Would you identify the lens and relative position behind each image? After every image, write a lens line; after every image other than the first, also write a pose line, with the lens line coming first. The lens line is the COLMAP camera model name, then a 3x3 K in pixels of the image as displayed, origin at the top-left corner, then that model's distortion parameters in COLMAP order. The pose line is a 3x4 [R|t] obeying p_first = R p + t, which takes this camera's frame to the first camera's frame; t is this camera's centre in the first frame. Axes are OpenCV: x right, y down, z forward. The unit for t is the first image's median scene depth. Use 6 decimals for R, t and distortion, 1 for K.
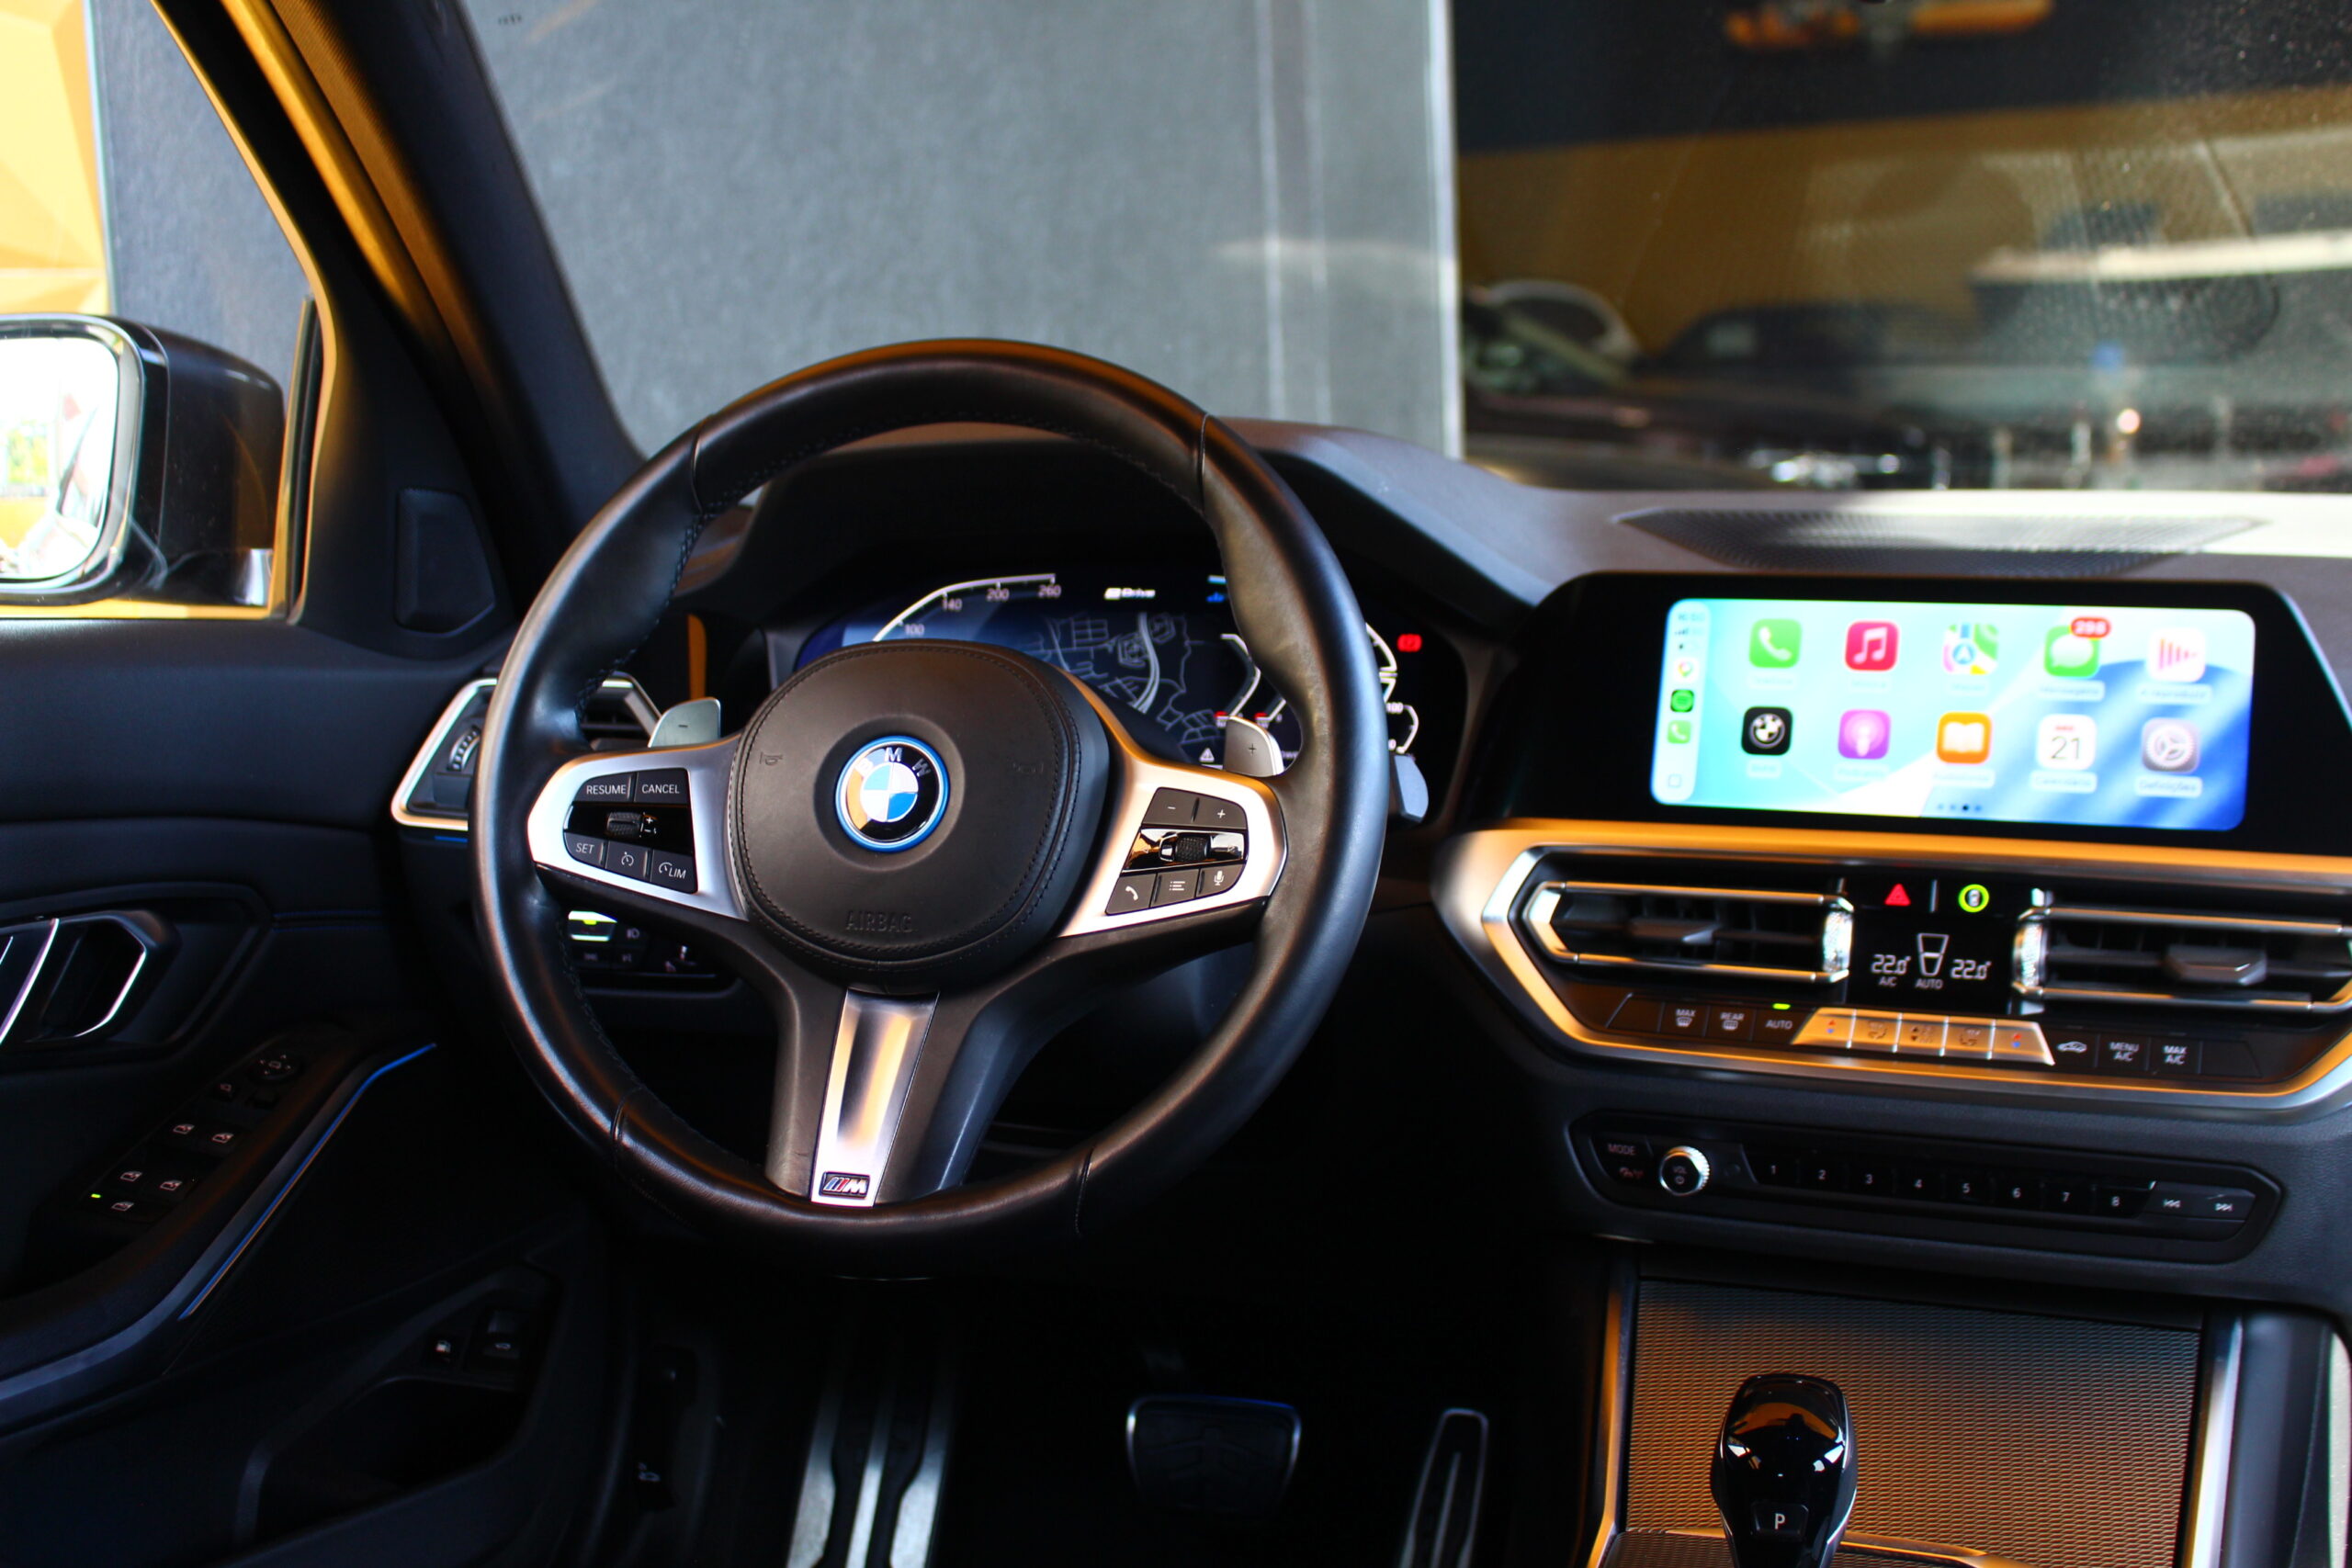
lens RADIAL K [[2845.7, 0, 1158.0], [0, 2845.7, 737.5], [0, 0, 1]] dist [-0.091696, 0.000000]
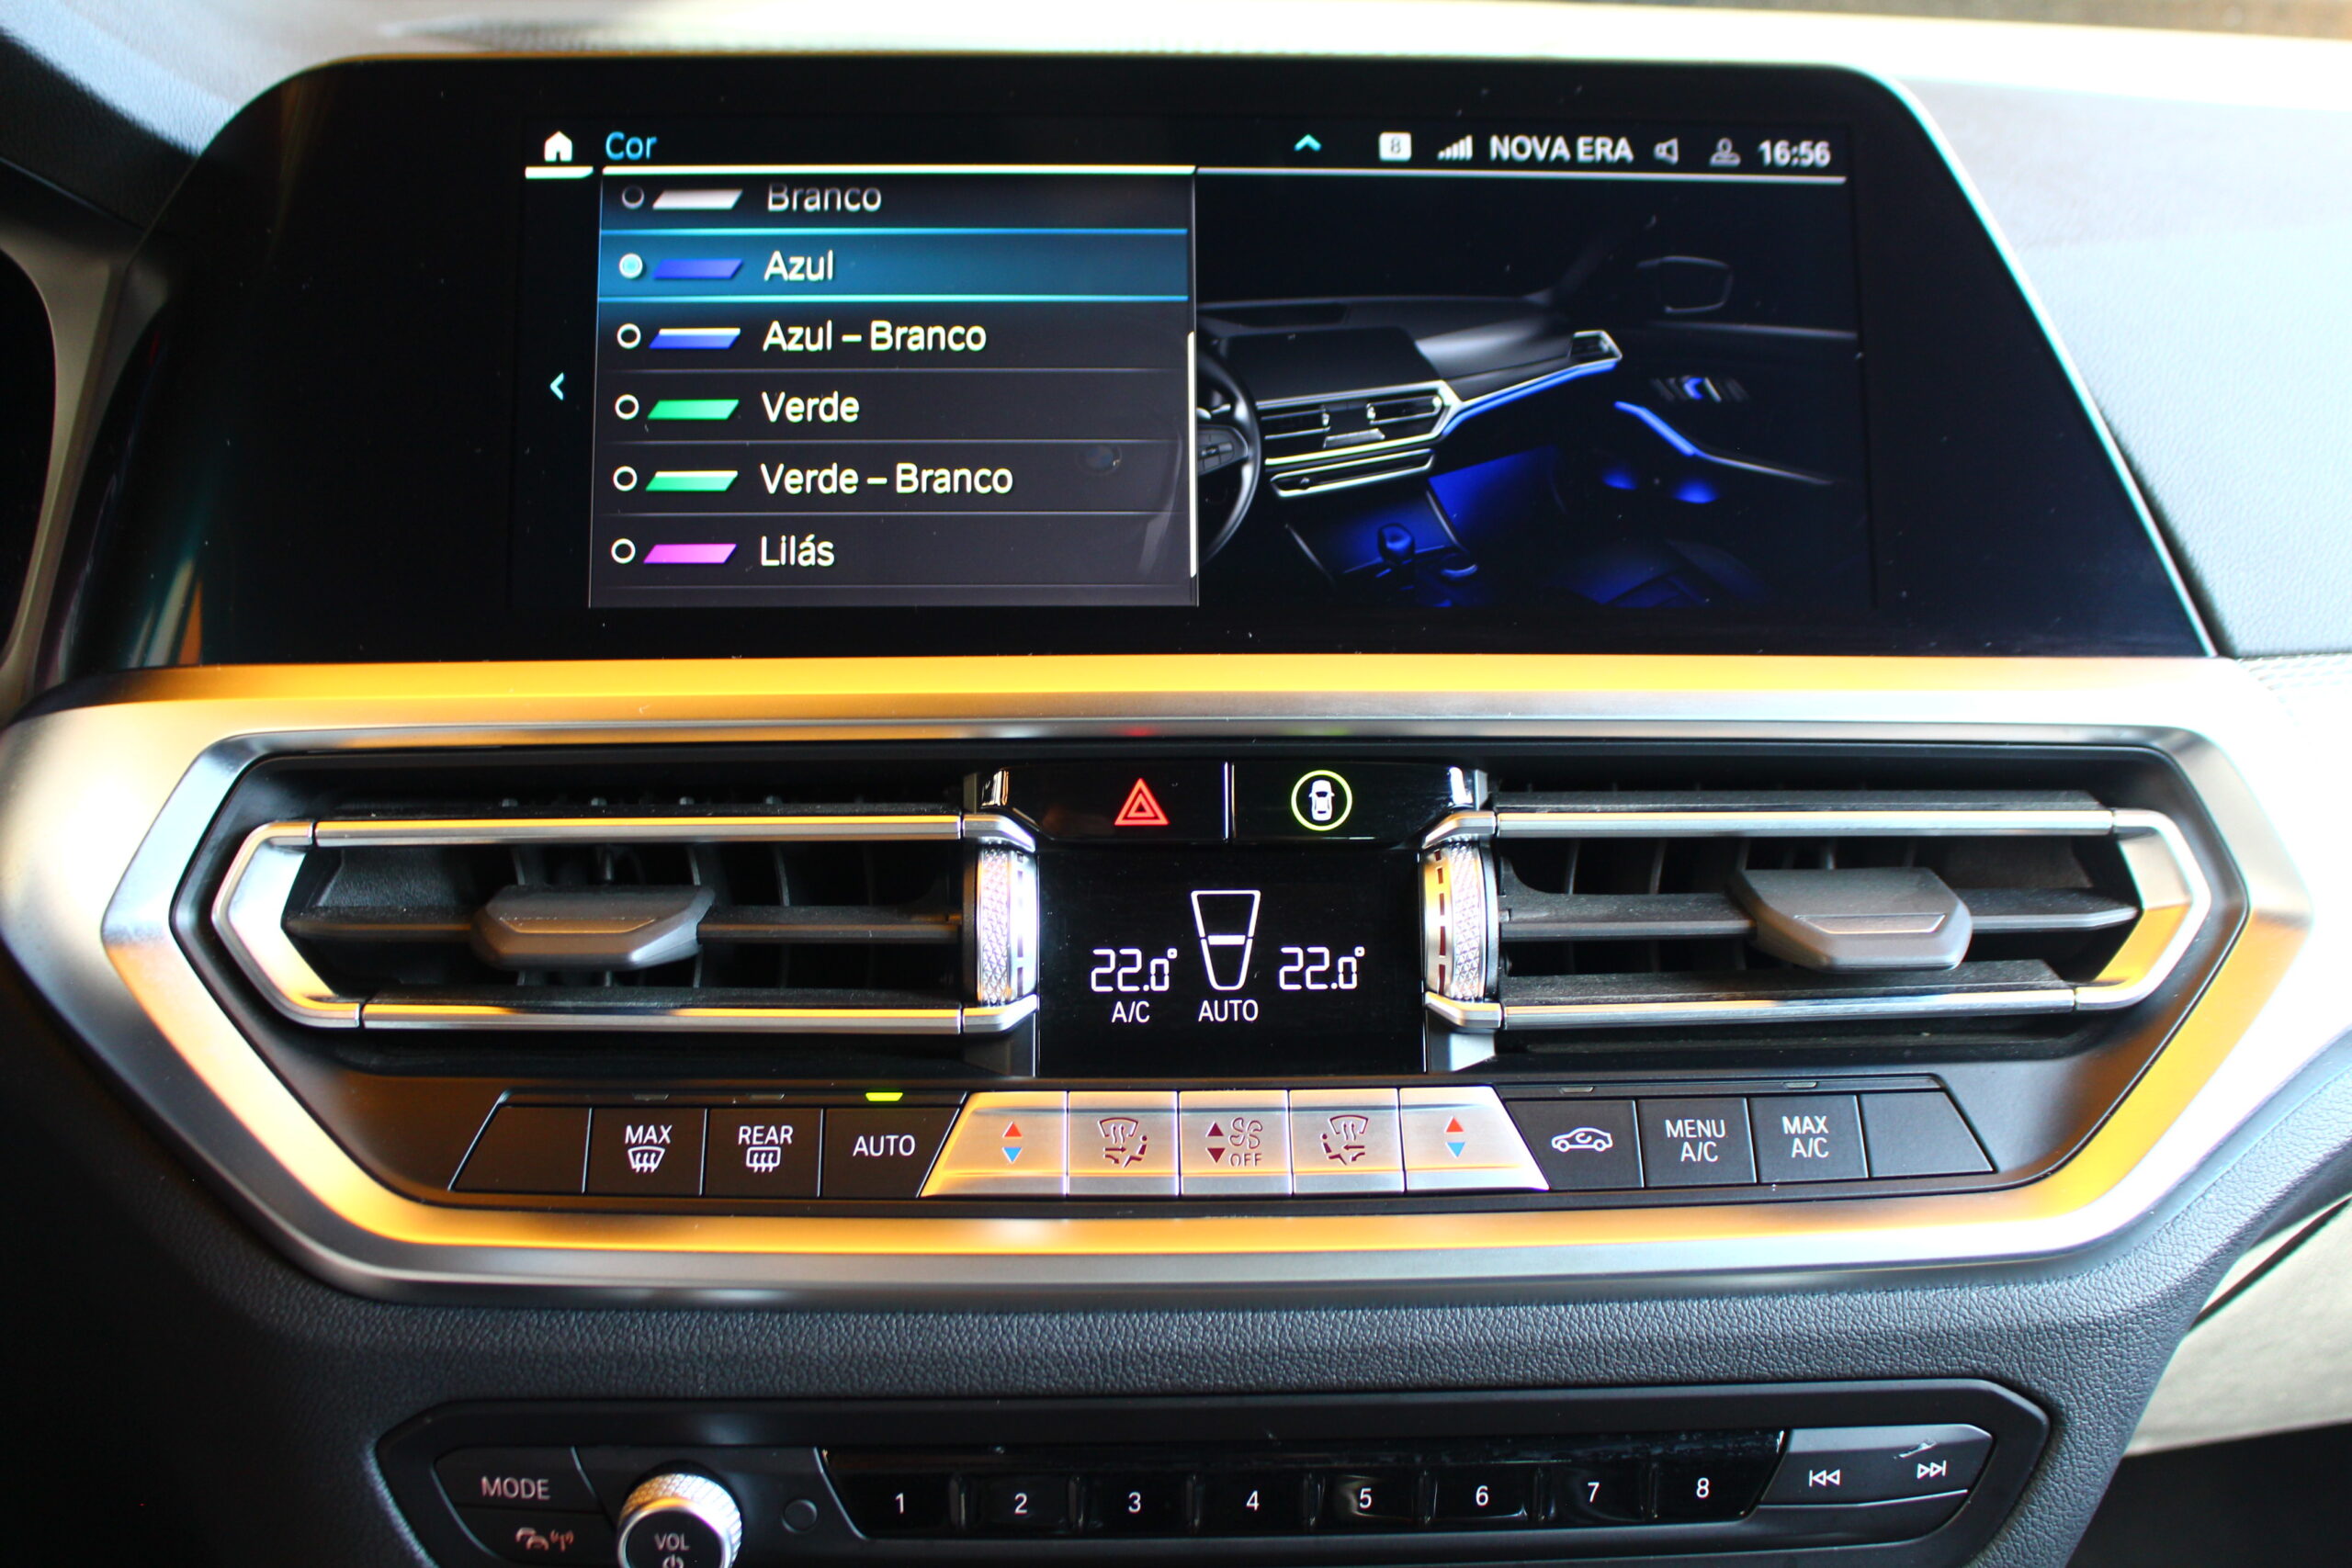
lens RADIAL K [[2565.7, 0, 1175.0], [0, 2565.7, 783.9], [0, 0, 1]] dist [-0.081808, 0.000000]
pose [[0.898054, -0.089769, 0.430628, 0.102798], [0.038098, 0.991150, 0.127166, 0.004873], [-0.438232, -0.097796, 0.893526, 0.654725]]
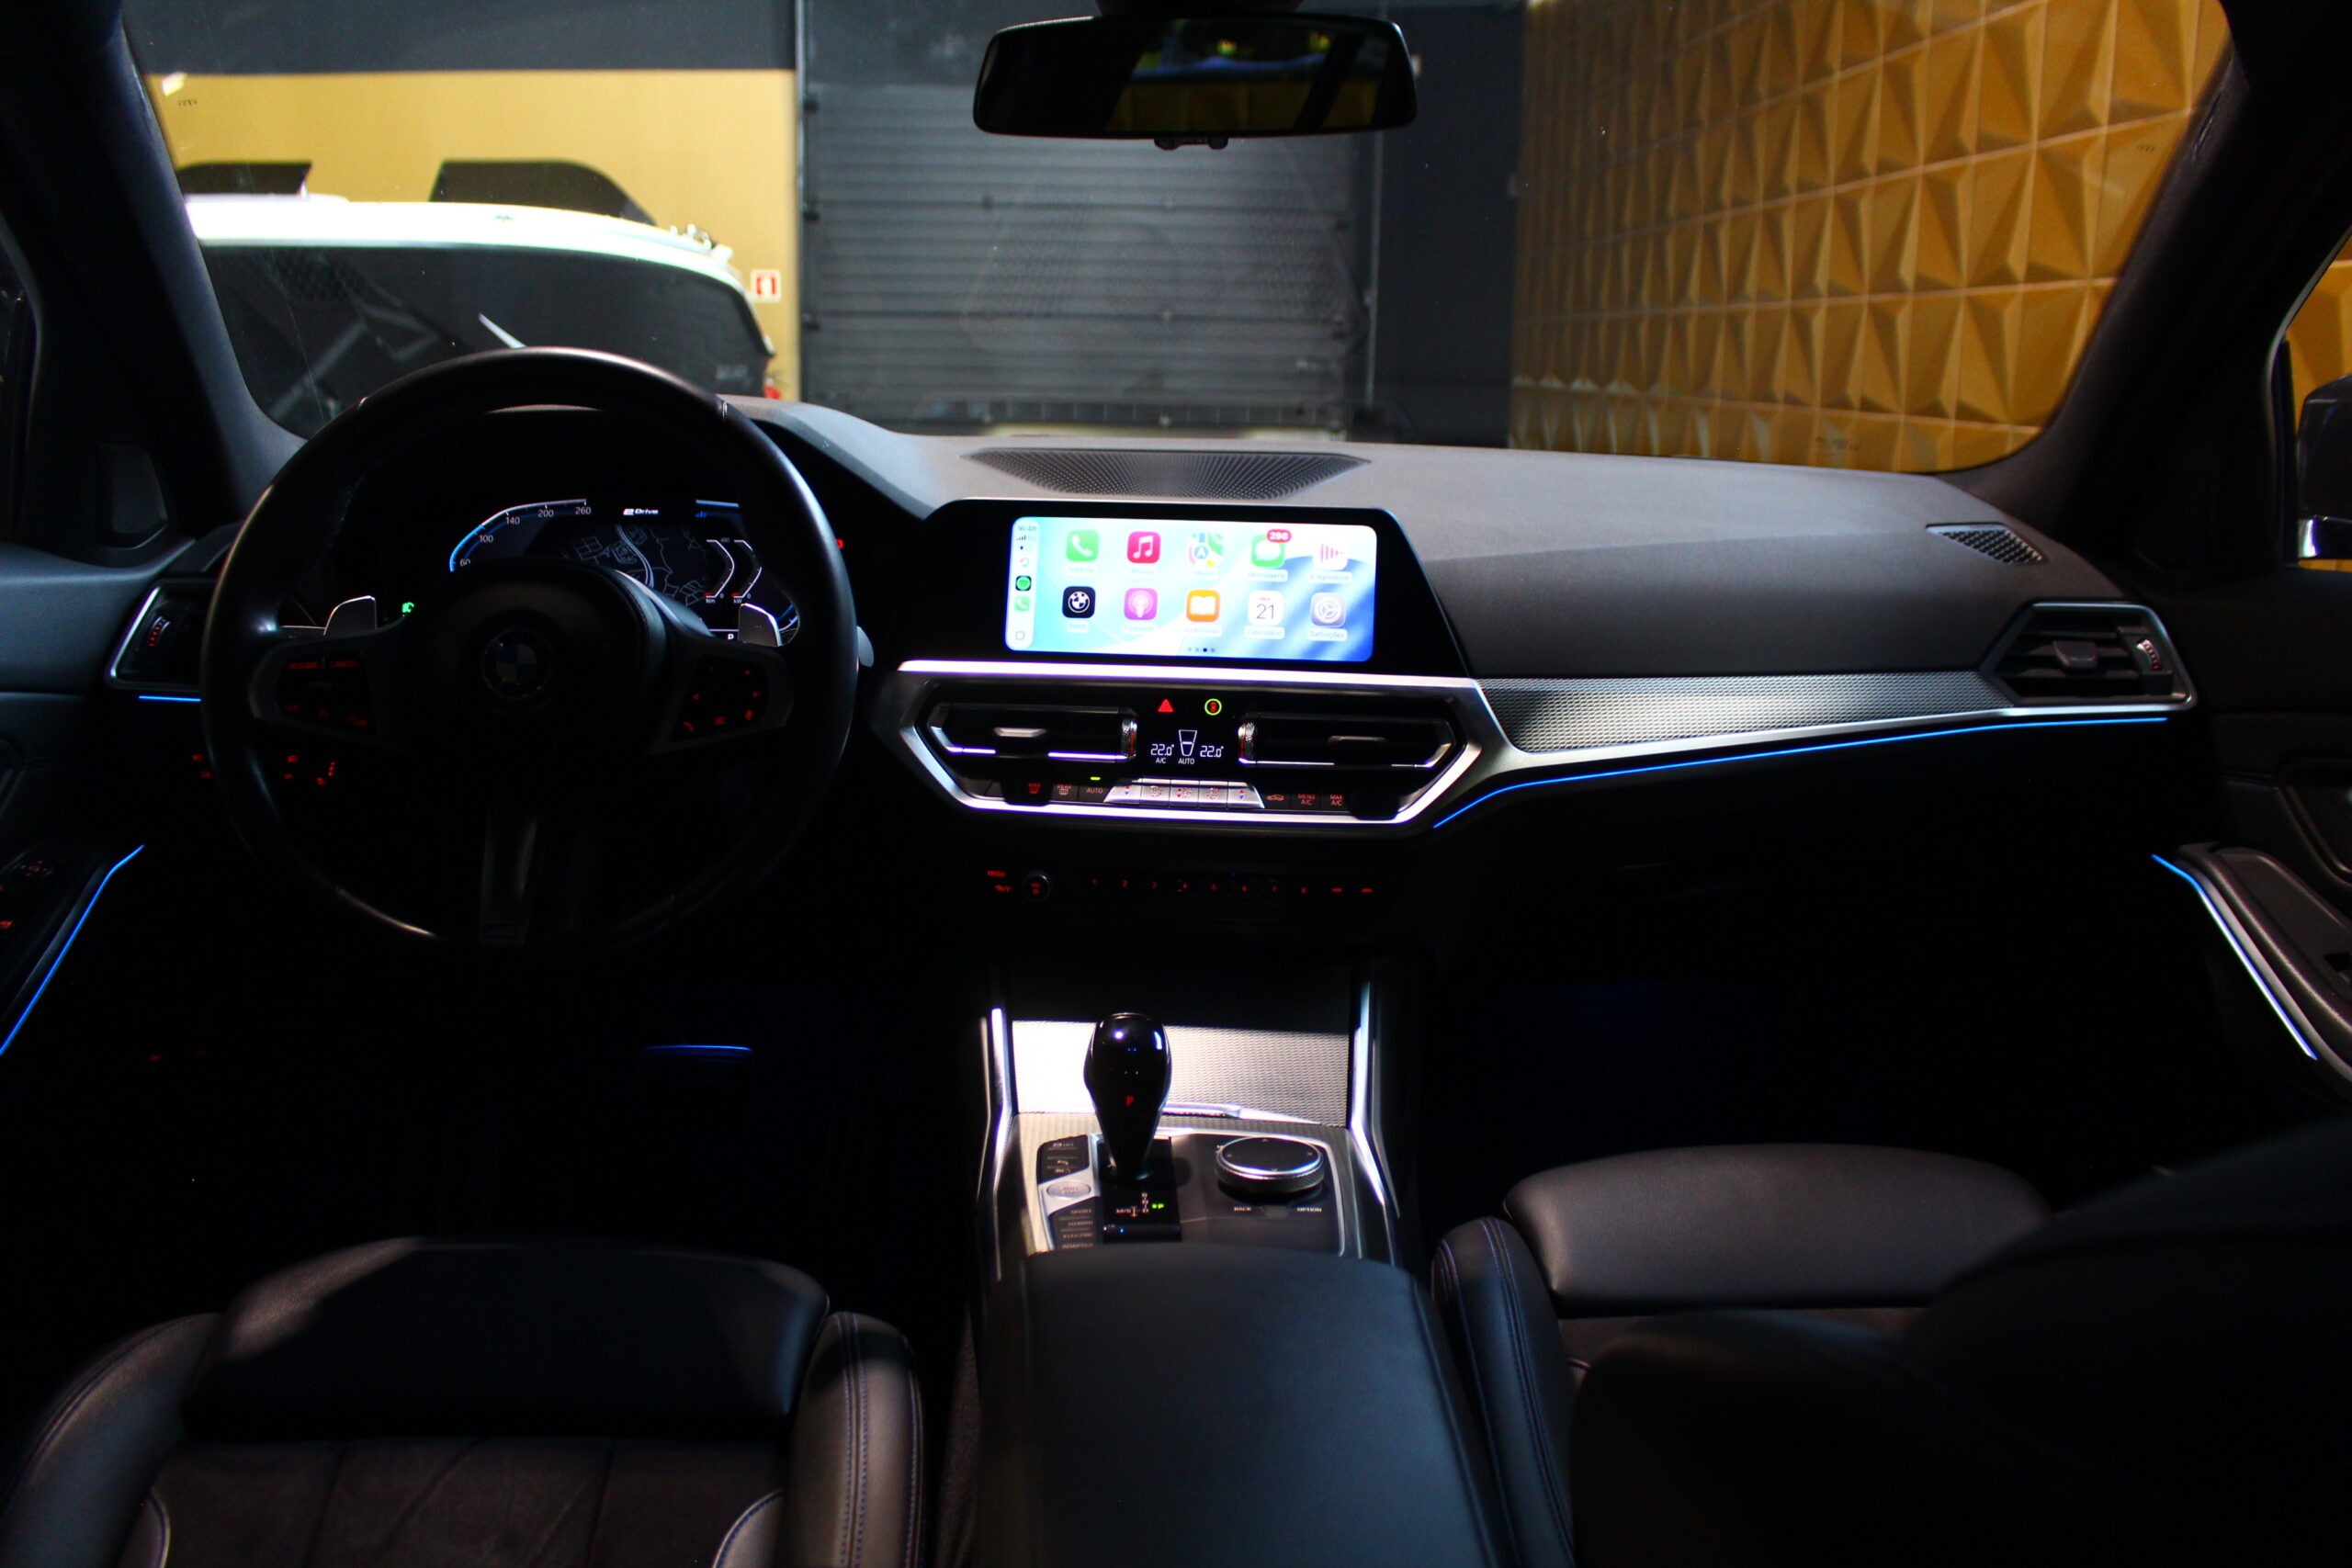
lens RADIAL K [[1984.5, 0, 1175.6], [0, 1984.5, 771.2], [0, 0, 1]] dist [-0.132589, 0.078299]
pose [[0.947164, -0.045035, 0.317571, -0.088501], [0.010925, 0.994049, 0.108383, -0.028559], [-0.320563, -0.099187, 0.942020, -0.056378]]
